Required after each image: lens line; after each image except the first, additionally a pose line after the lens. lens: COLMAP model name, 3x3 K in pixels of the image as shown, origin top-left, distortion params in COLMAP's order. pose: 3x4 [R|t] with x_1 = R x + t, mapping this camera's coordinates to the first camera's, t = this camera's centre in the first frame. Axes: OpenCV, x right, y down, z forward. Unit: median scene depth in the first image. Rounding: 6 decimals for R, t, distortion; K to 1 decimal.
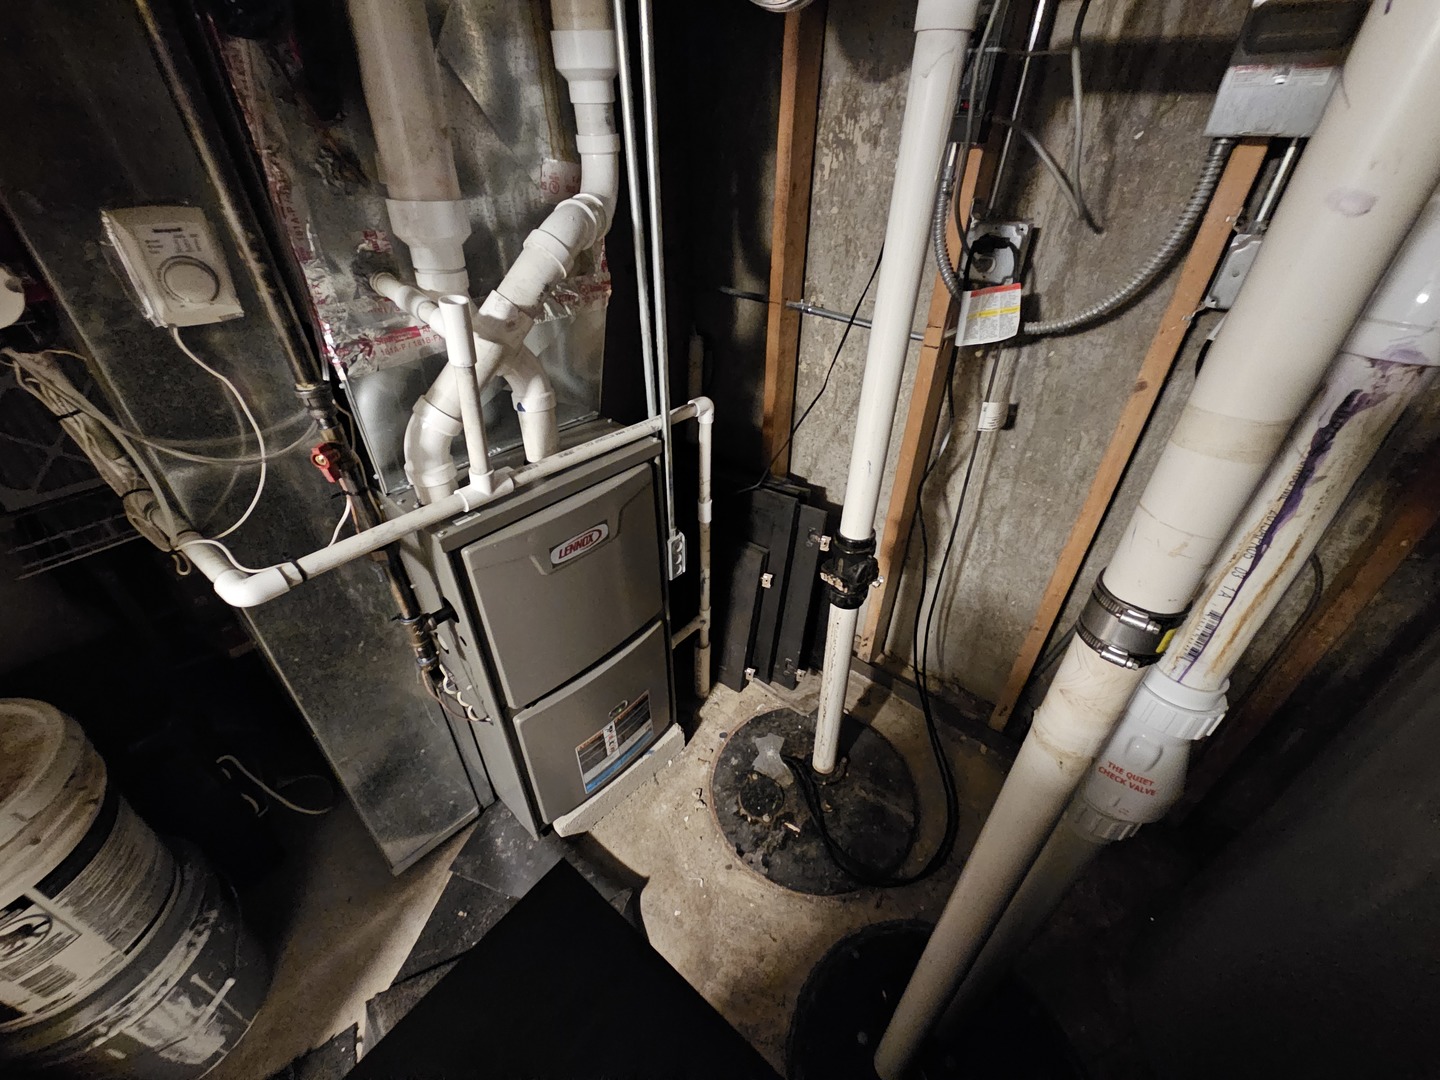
lens RADIAL K [[585.0, 0, 722.8], [0, 585.0, 538.5], [0, 0, 1]] dist [-0.000538, 0.000015]
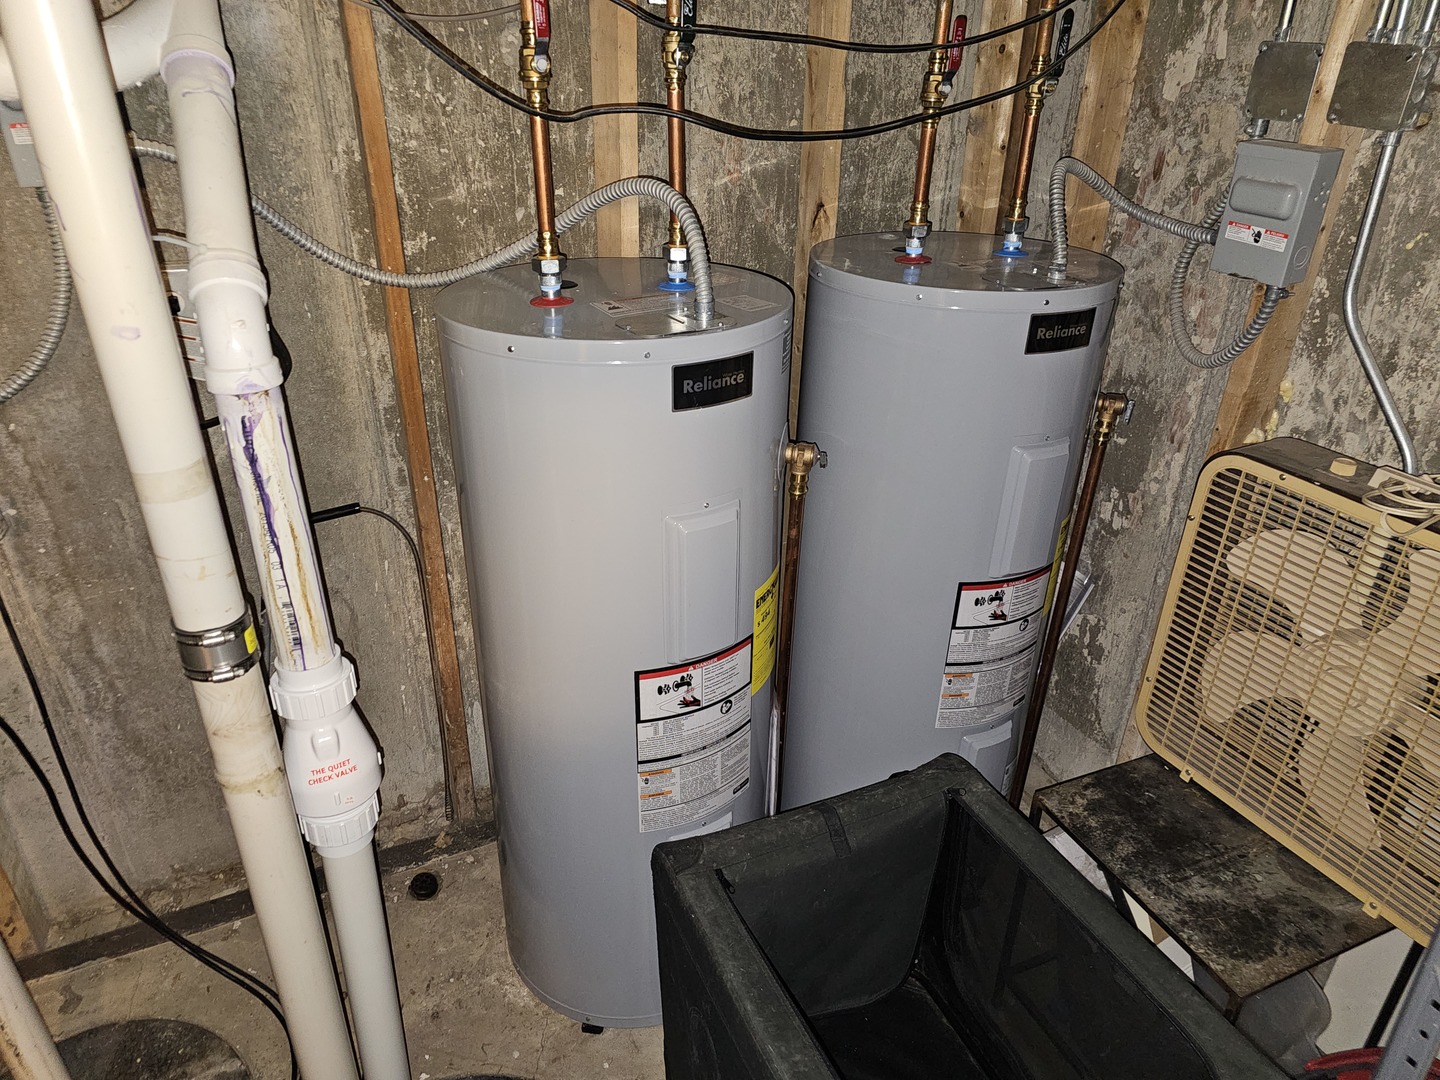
lens RADIAL K [[948.3, 0, 720.5], [0, 948.3, 537.4], [0, 0, 1]] dist [0.008290, 0.000637]
pose [[0.405946, -0.413987, 0.814753, -0.315755], [0.507212, 0.843667, 0.175963, 0.130176], [-0.760226, 0.341821, 0.552462, -0.799369]]
